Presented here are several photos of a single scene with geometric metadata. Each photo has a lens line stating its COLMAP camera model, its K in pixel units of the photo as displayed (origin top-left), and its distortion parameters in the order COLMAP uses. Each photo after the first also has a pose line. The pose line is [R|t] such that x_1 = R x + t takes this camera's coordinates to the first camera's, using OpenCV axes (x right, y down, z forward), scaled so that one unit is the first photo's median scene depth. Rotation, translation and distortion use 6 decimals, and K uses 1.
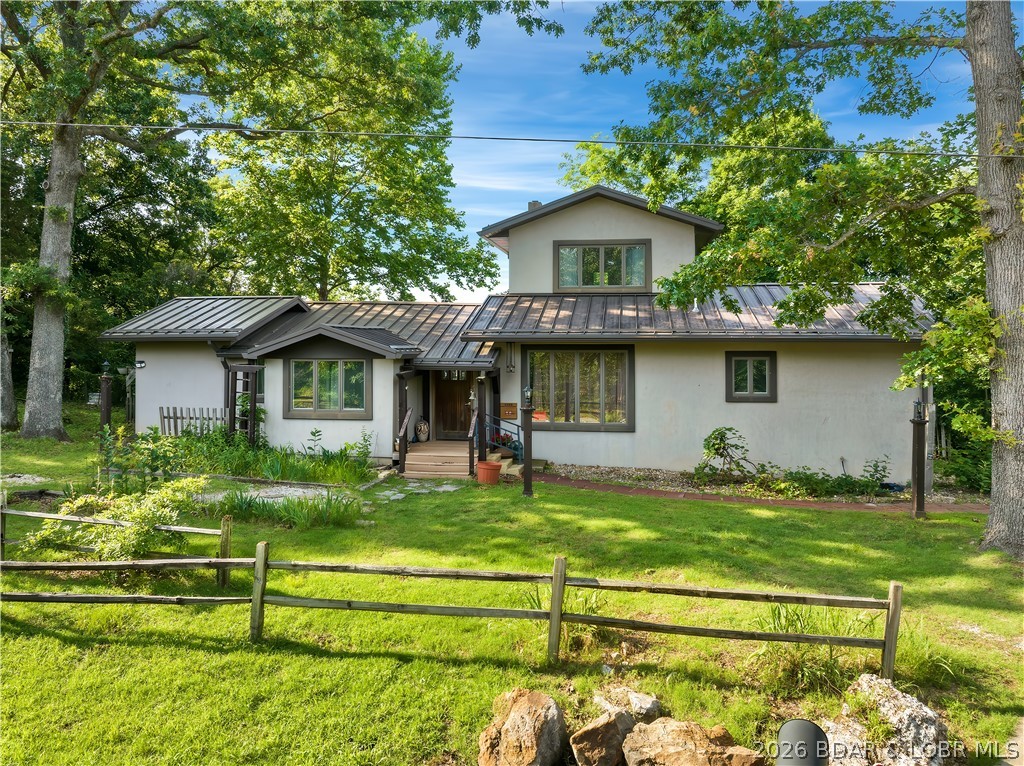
lens RADIAL K [[749.0, 0, 514.0], [0, 749.0, 338.9], [0, 0, 1]] dist [-0.001788, -0.000516]
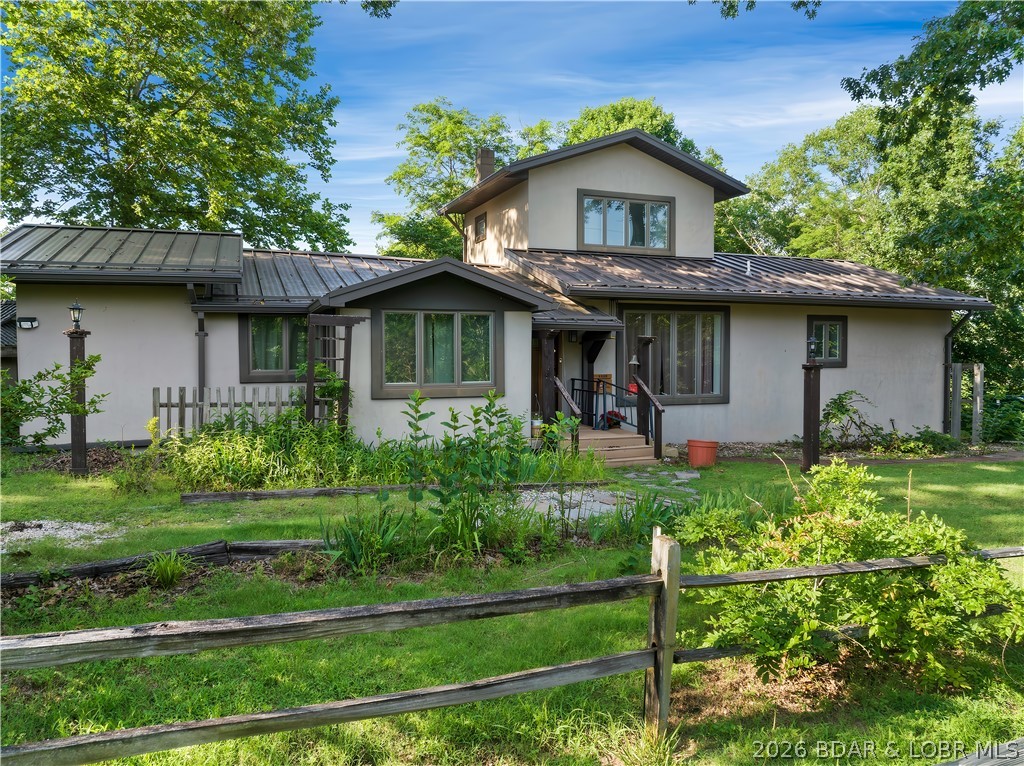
lens RADIAL K [[732.4, 0, 516.1], [0, 732.4, 374.9], [0, 0, 1]] dist [-0.071494, 0.052340]
pose [[0.876960, -0.016683, 0.480274, -0.491781], [-0.004109, 0.999100, 0.042208, 0.055472], [-0.480546, -0.038988, 0.876102, 0.364525]]
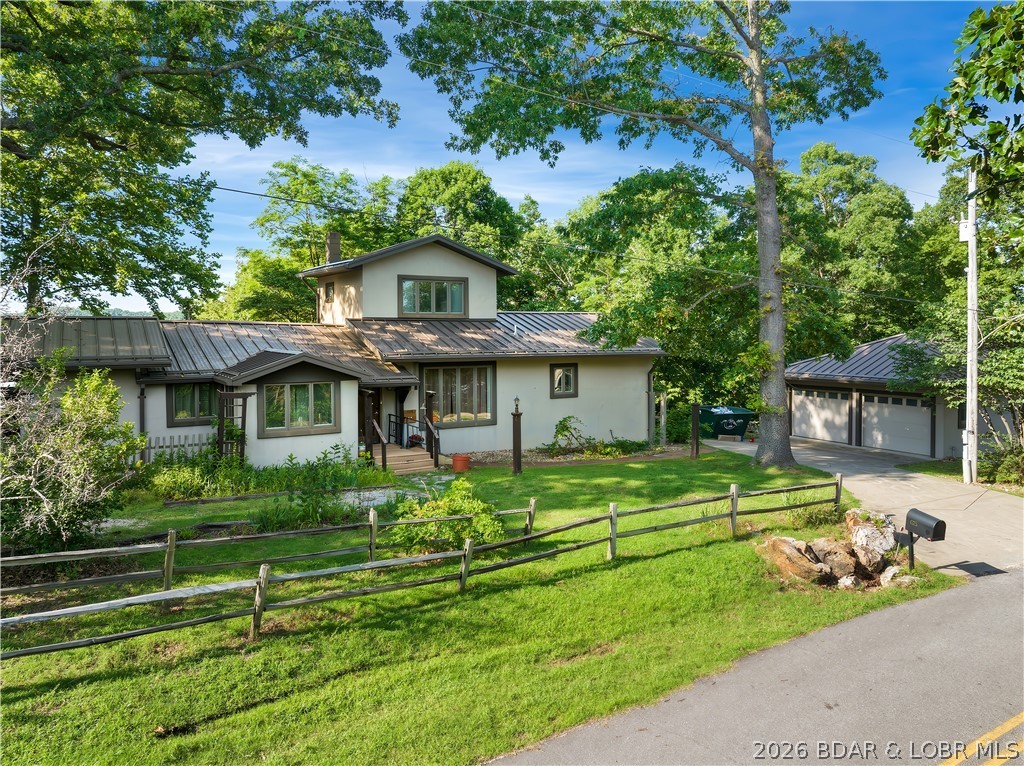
lens RADIAL K [[724.7, 0, 523.4], [0, 724.7, 348.7], [0, 0, 1]] dist [-0.056010, -0.006238]
pose [[0.763913, -0.015448, 0.645134, -0.662868], [-0.000798, 0.999690, 0.024883, -0.047364], [-0.645318, -0.019523, 0.763664, -0.035697]]
